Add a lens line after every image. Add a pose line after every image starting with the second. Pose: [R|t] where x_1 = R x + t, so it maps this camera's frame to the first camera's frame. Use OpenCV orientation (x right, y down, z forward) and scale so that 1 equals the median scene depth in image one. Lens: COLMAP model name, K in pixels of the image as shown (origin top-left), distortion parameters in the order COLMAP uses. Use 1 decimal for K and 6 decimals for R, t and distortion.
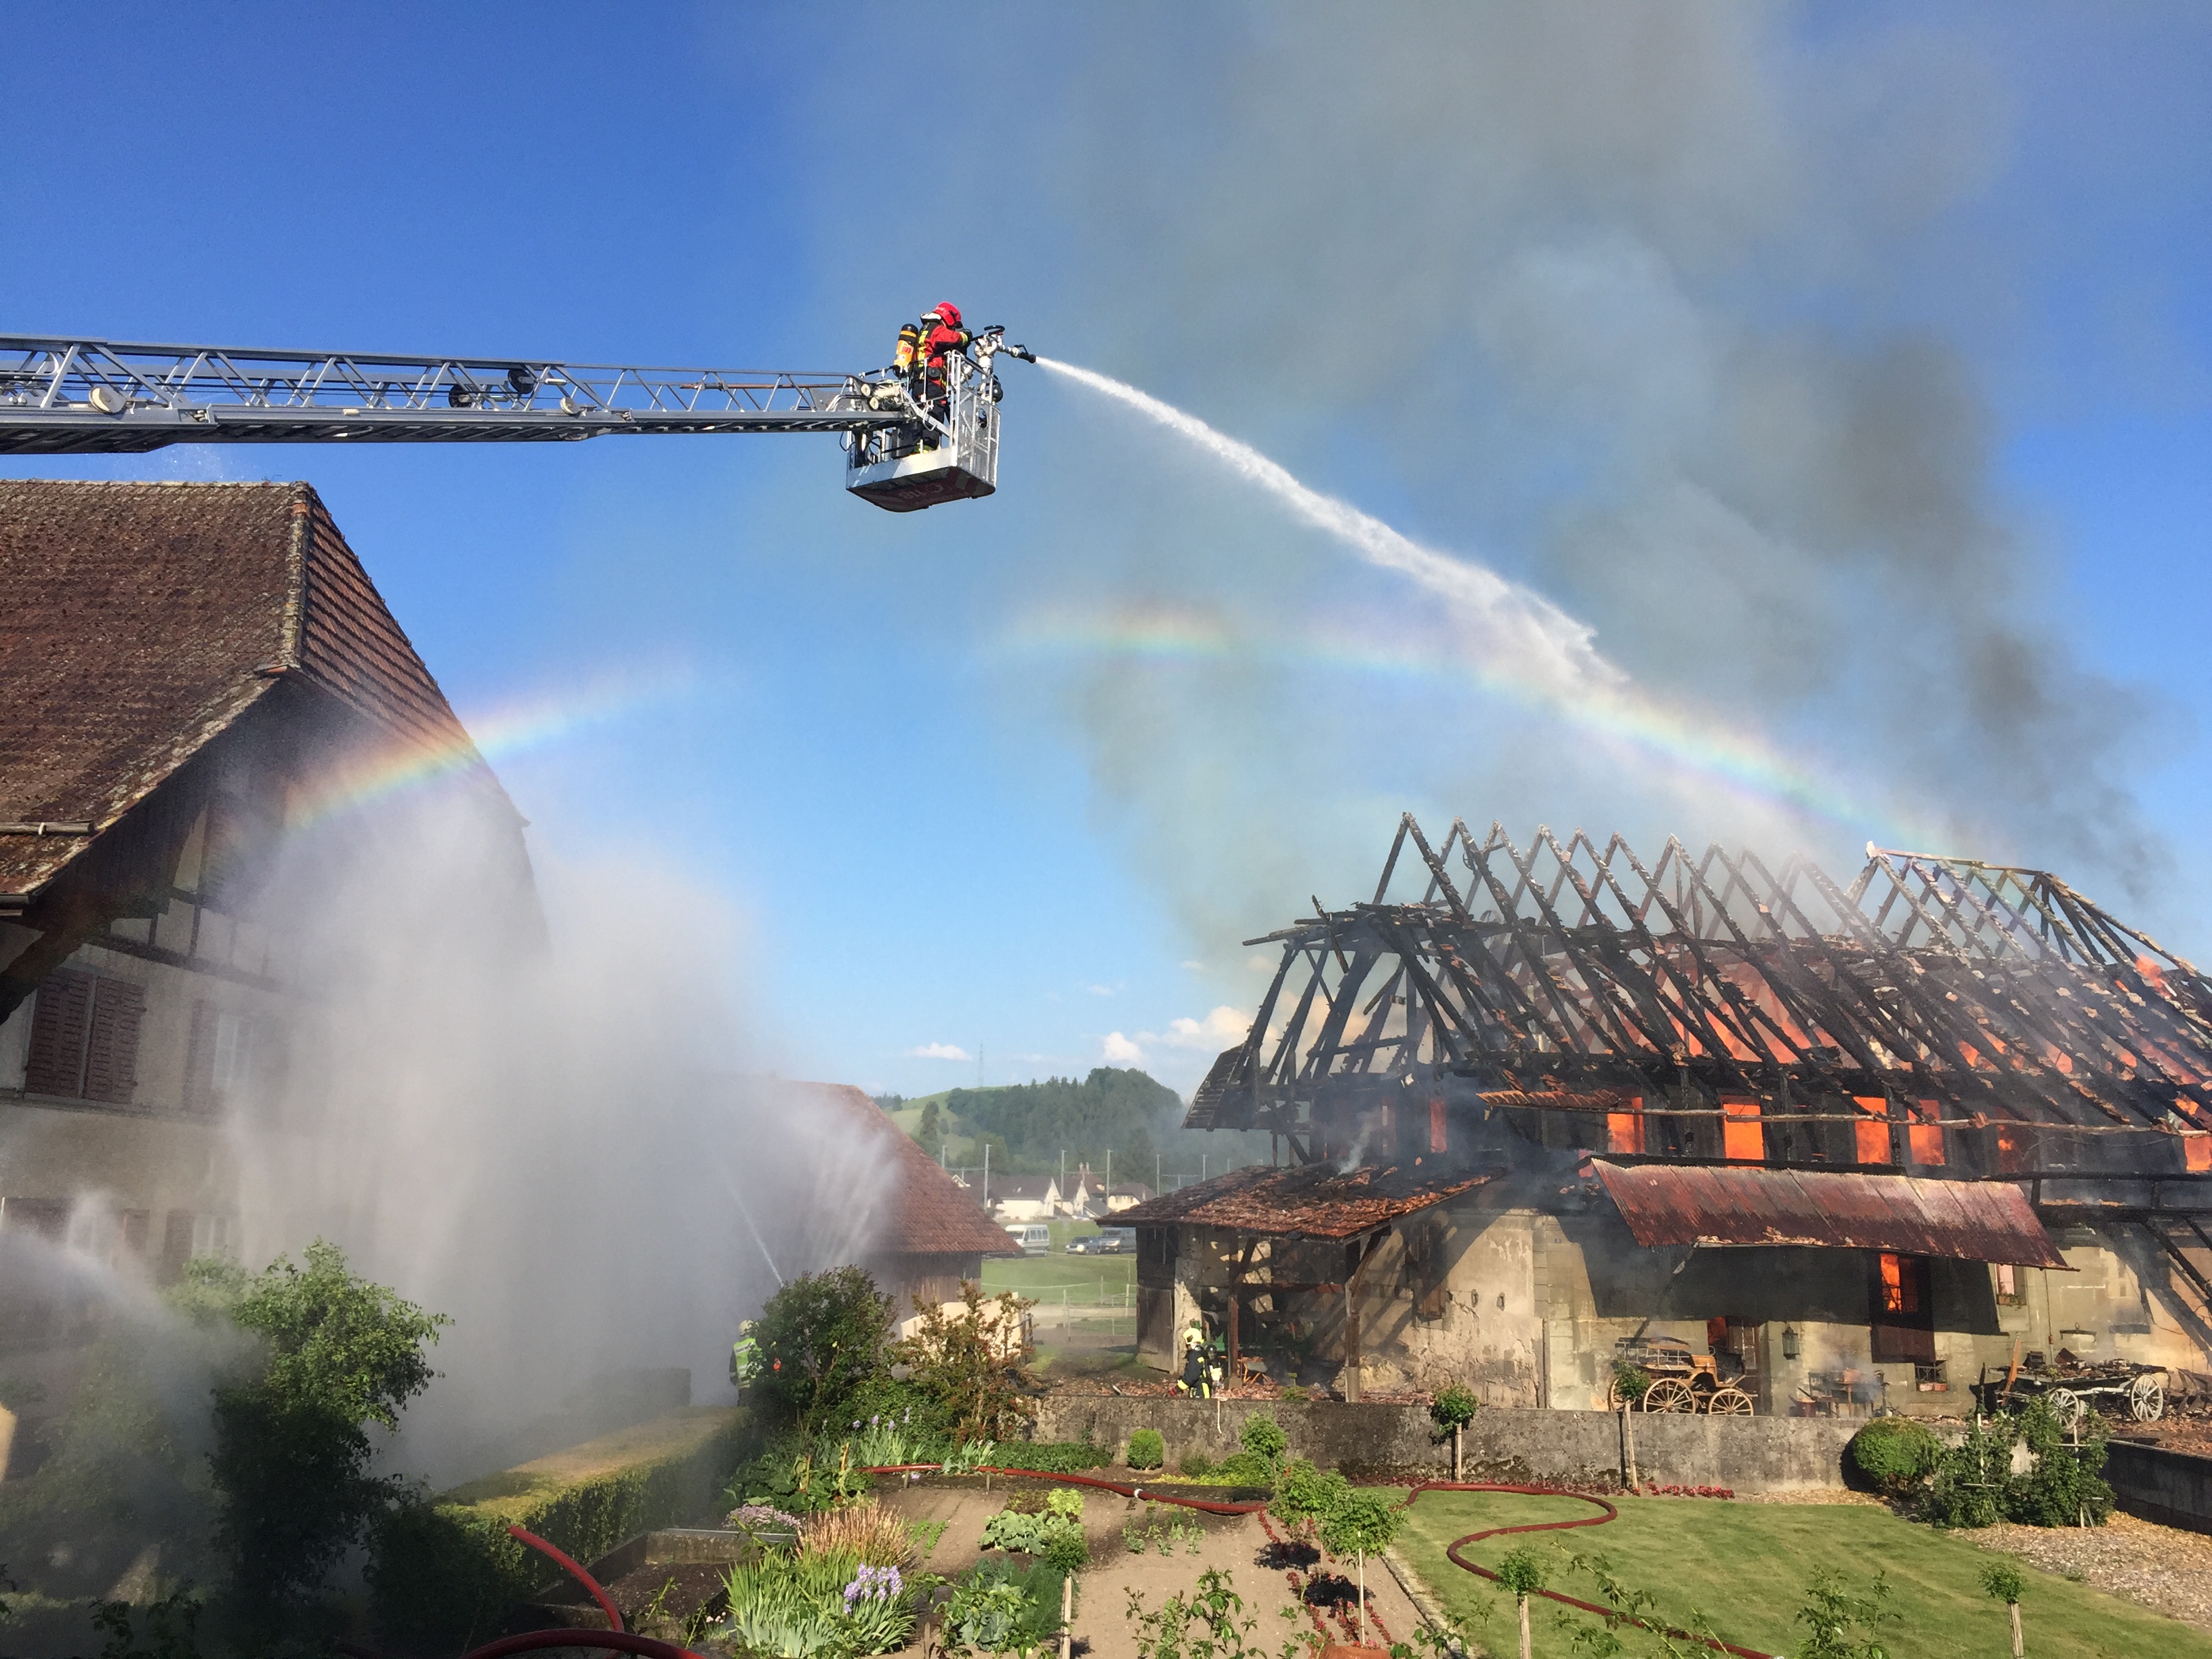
lens RADIAL K [[1878.7, 0, 1116.7], [0, 1878.7, 833.0], [0, 0, 1]] dist [0.075565, -0.102429]
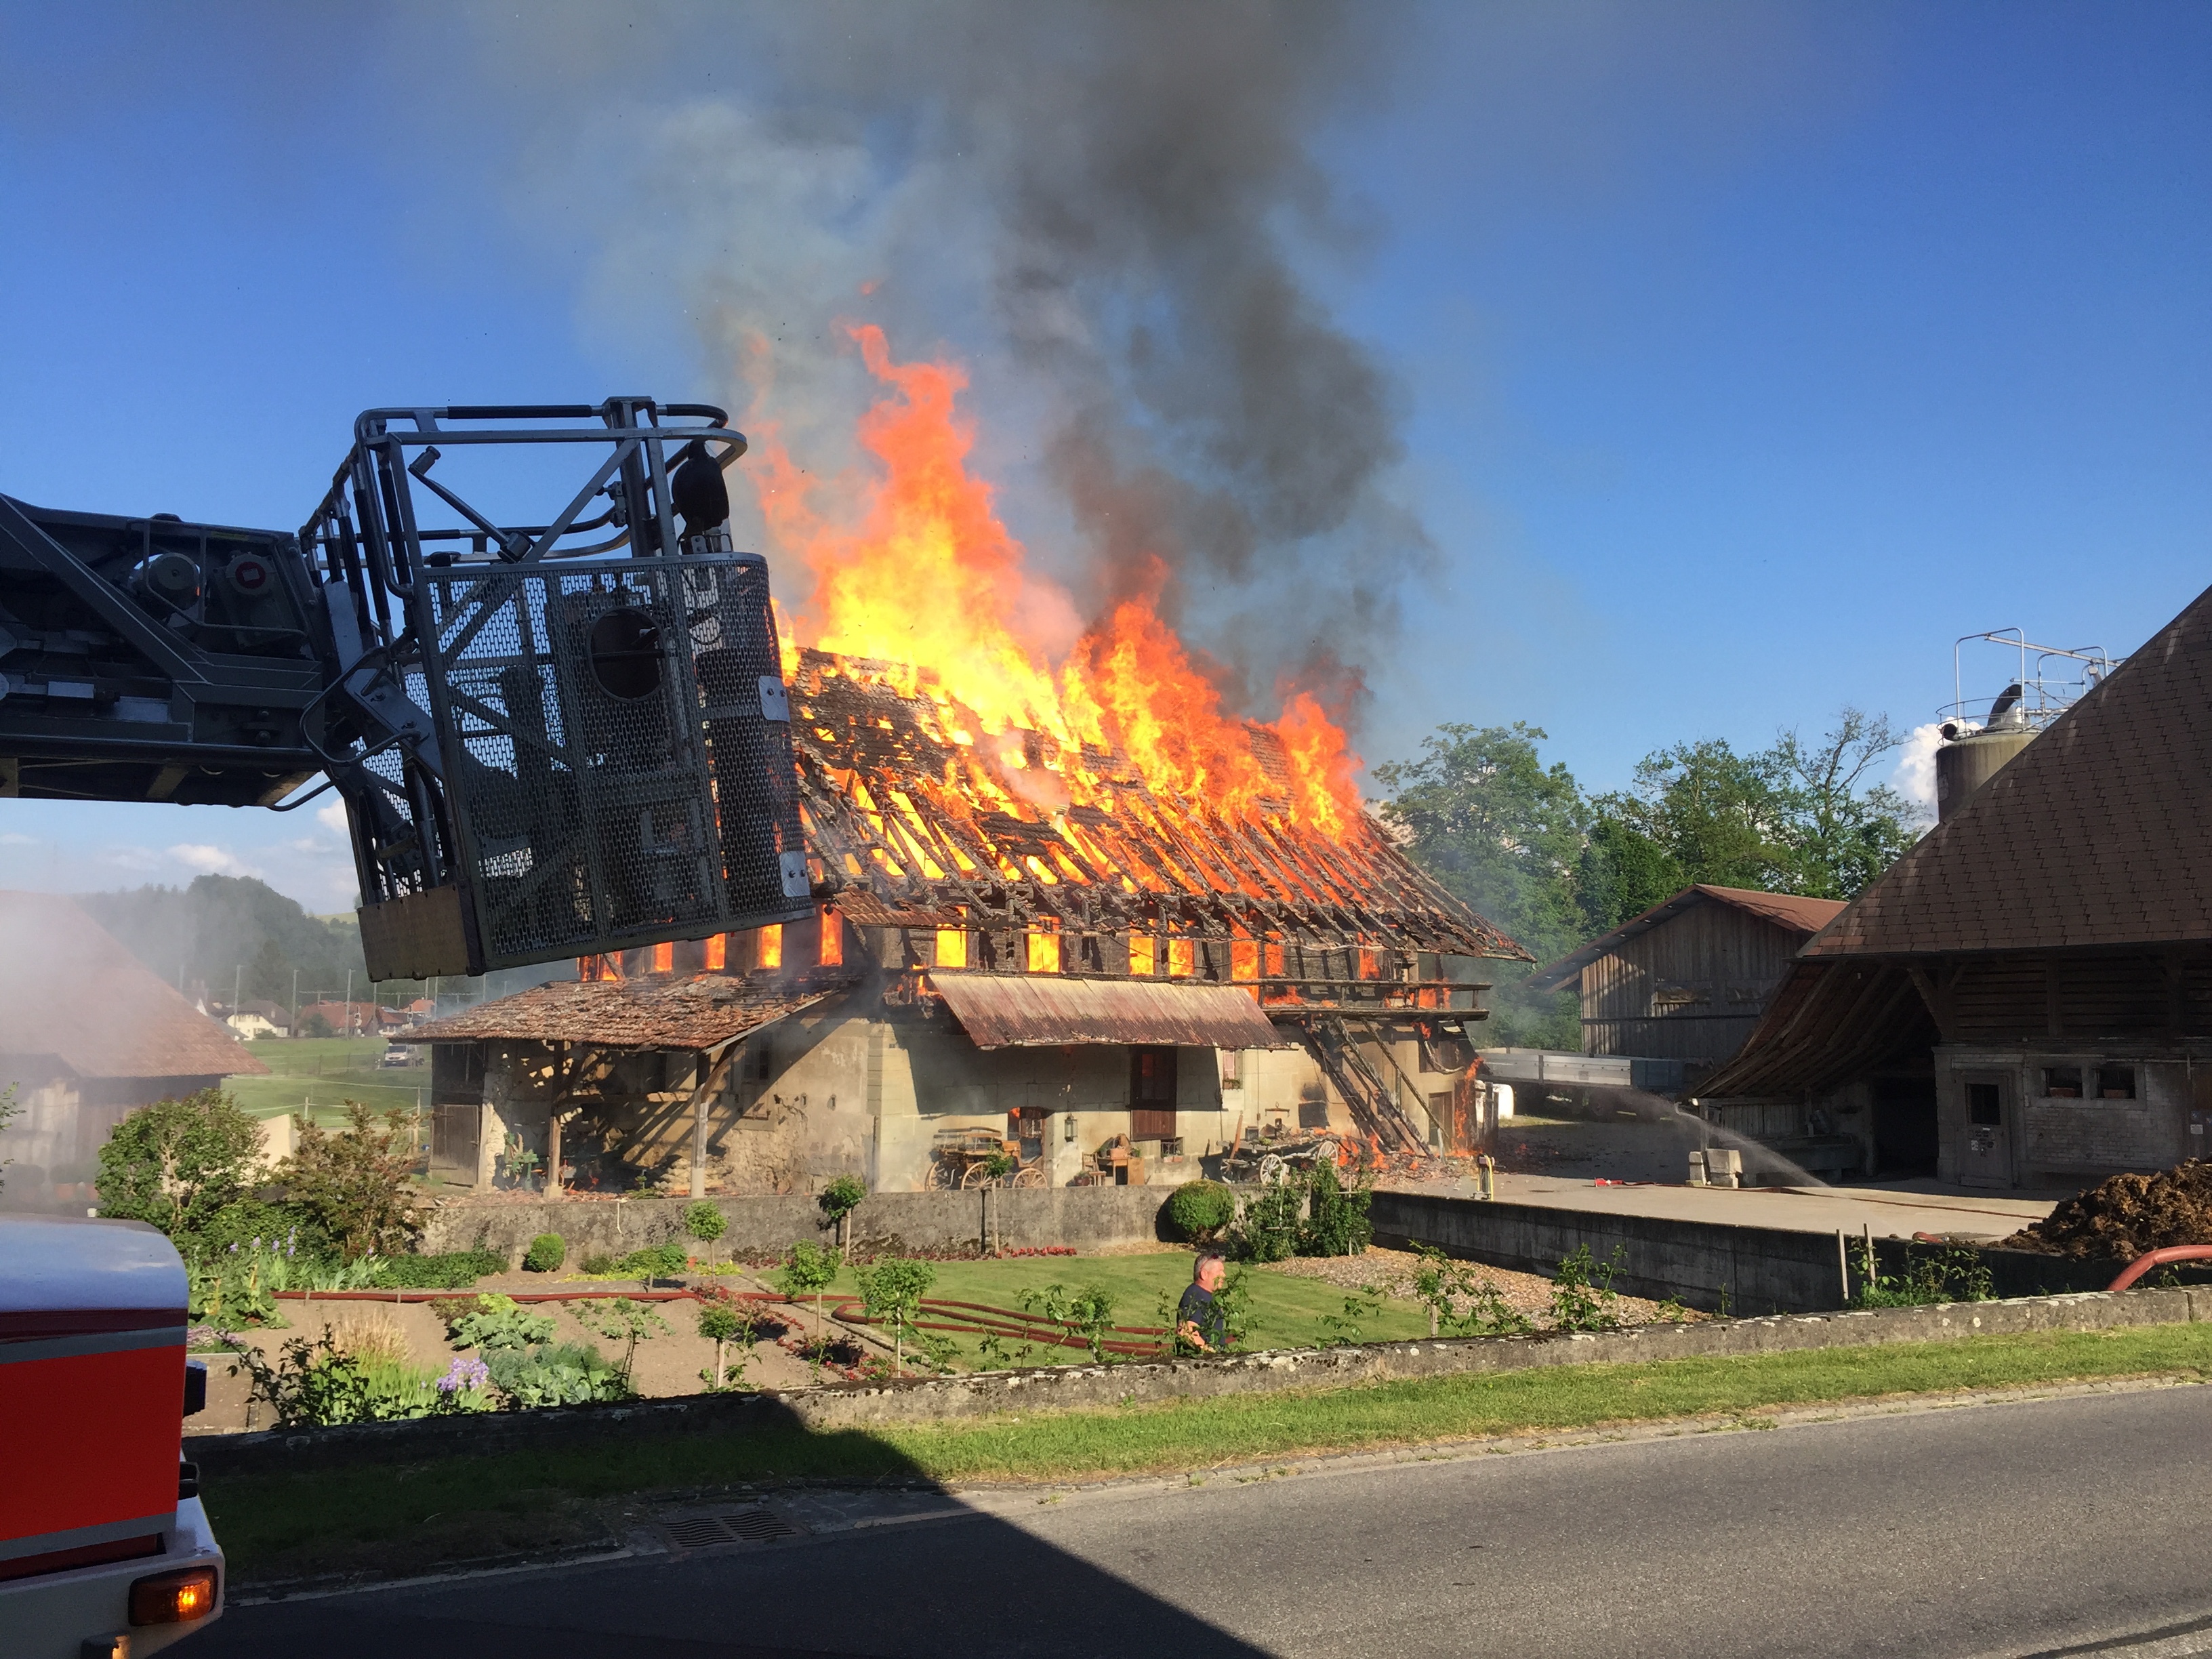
lens RADIAL K [[1878.7, 0, 1116.1], [0, 1878.7, 824.9], [0, 0, 1]] dist [0.075565, -0.102429]
pose [[0.906145, 0.030716, 0.421851, -0.148164], [-0.069834, 0.994537, 0.077590, -0.008332], [-0.417163, -0.099768, 0.903339, -0.040878]]
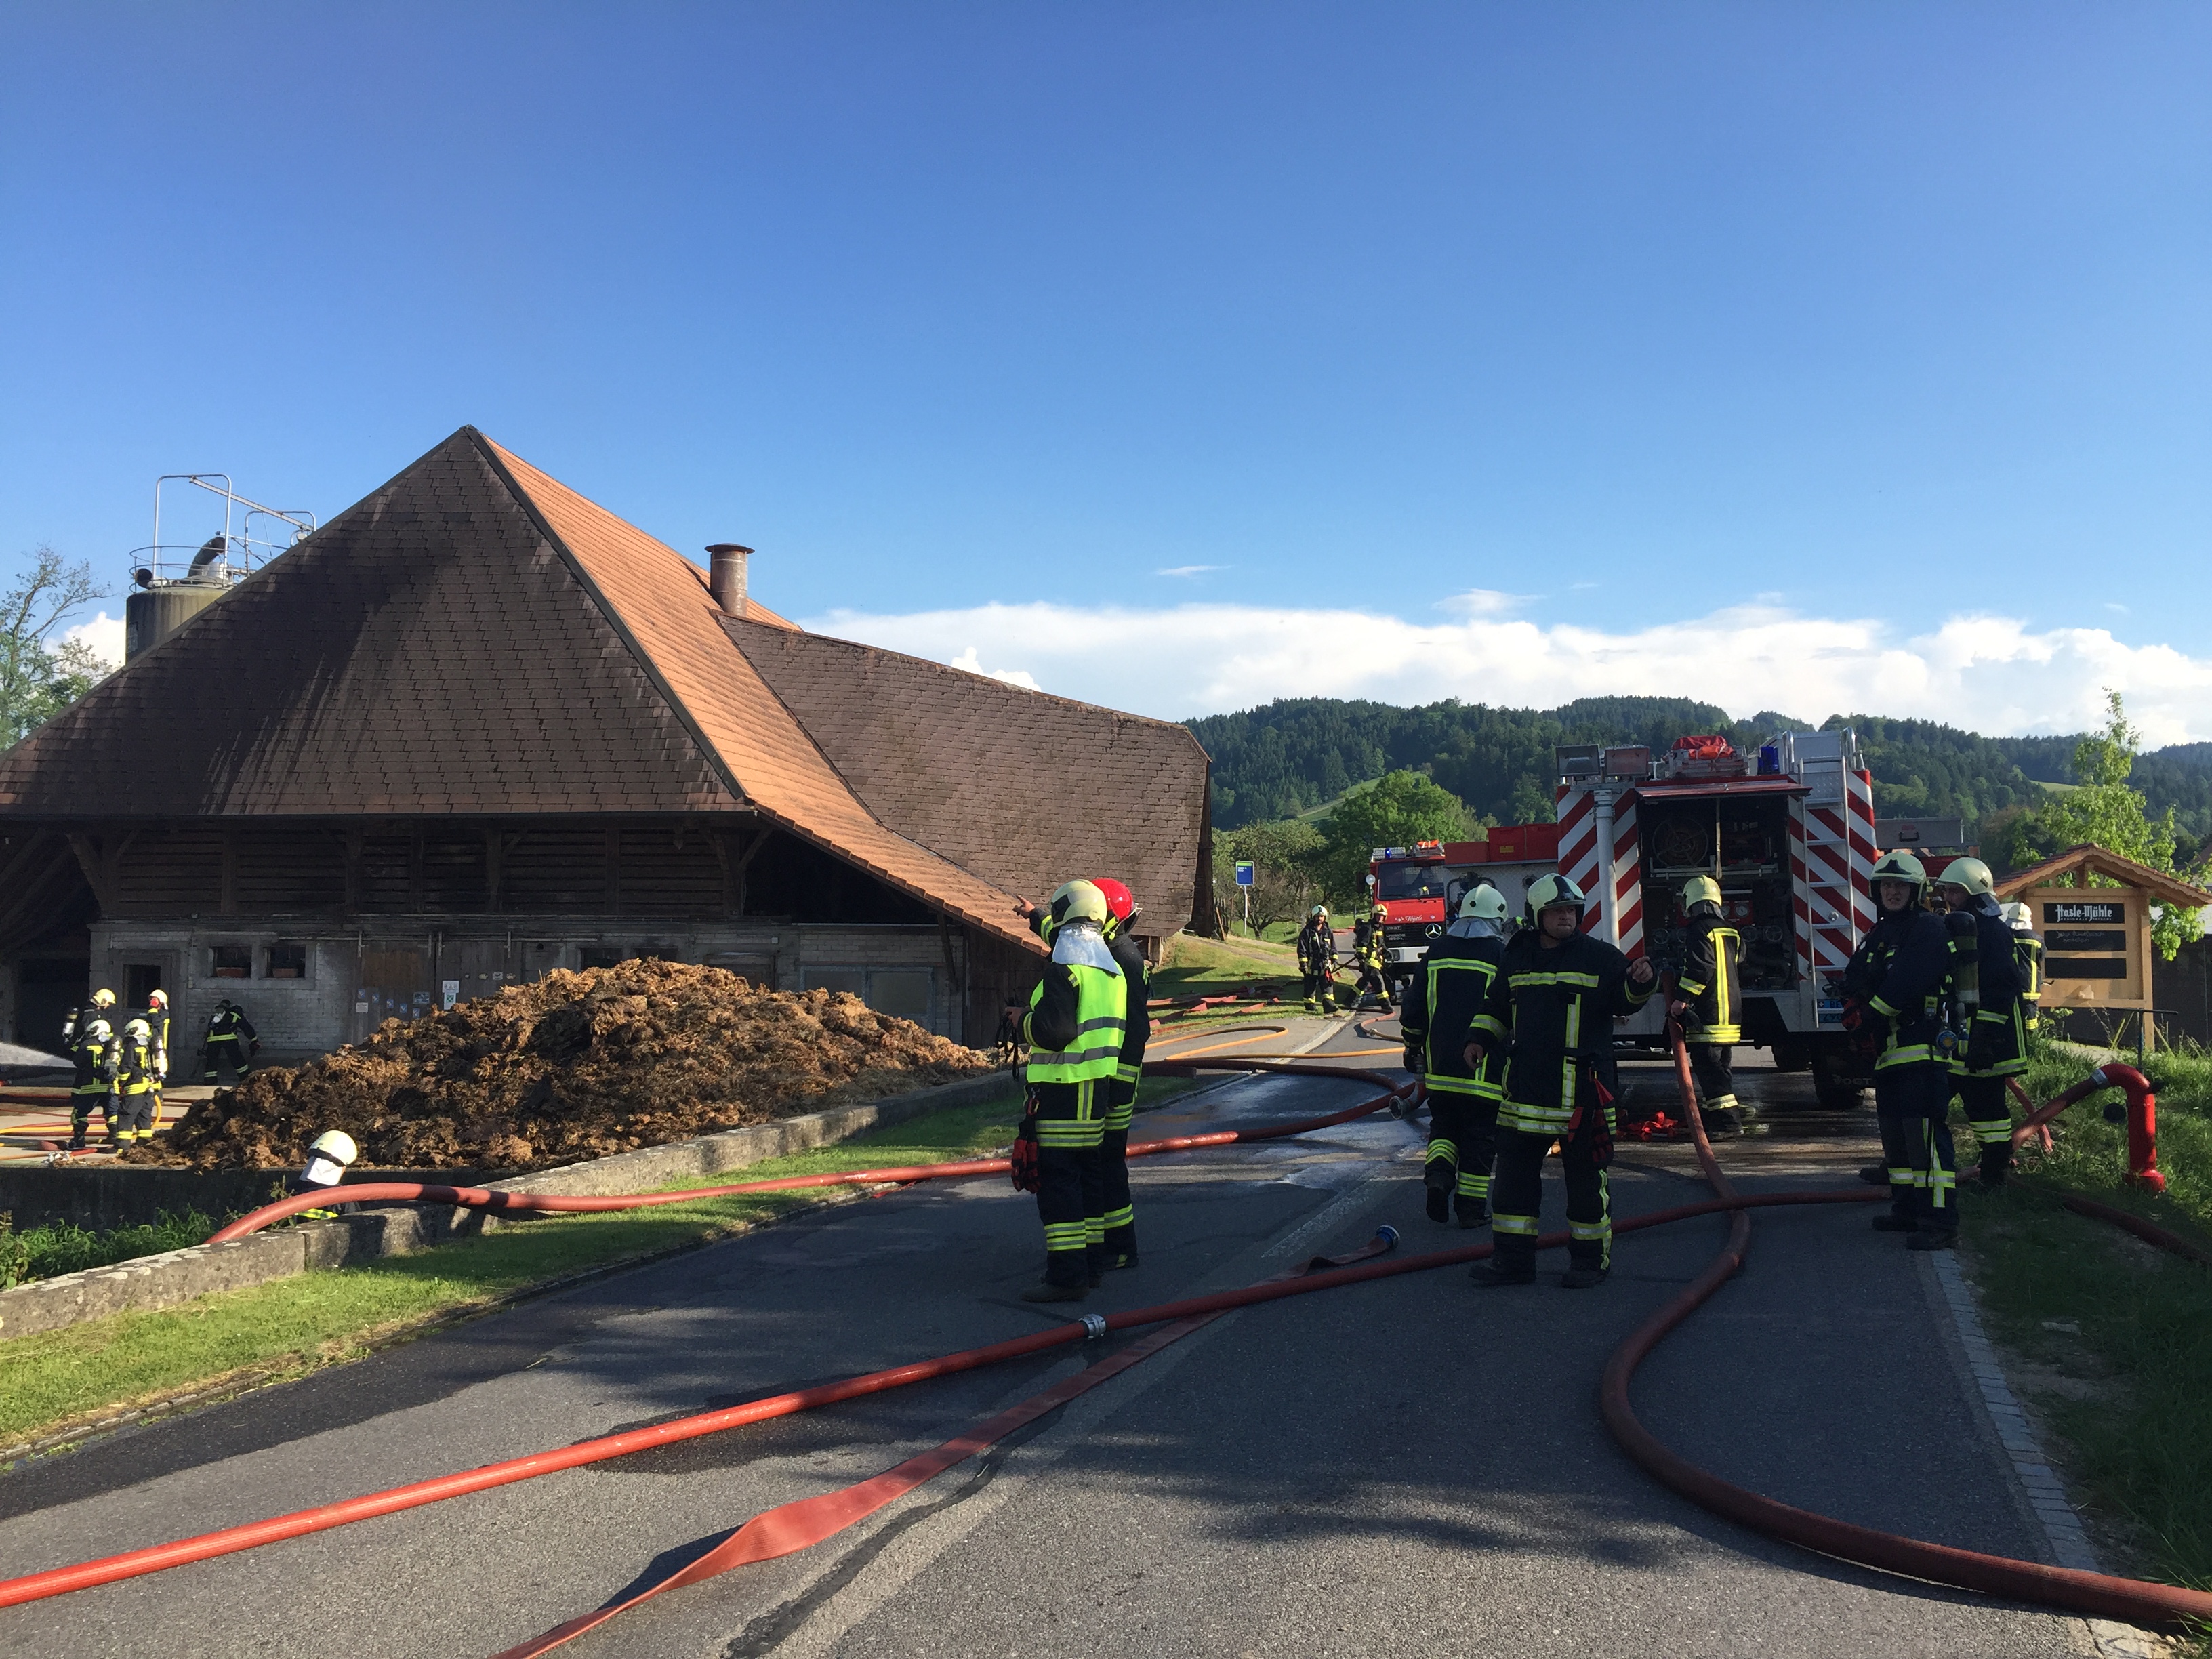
lens RADIAL K [[1878.7, 0, 1114.5], [0, 1878.7, 844.5], [0, 0, 1]] dist [0.075565, -0.102429]
pose [[0.248514, 0.025460, 0.968294, -0.038855], [-0.197148, 0.980059, 0.024829, 0.008780], [-0.948353, -0.197068, 0.248578, 0.028546]]
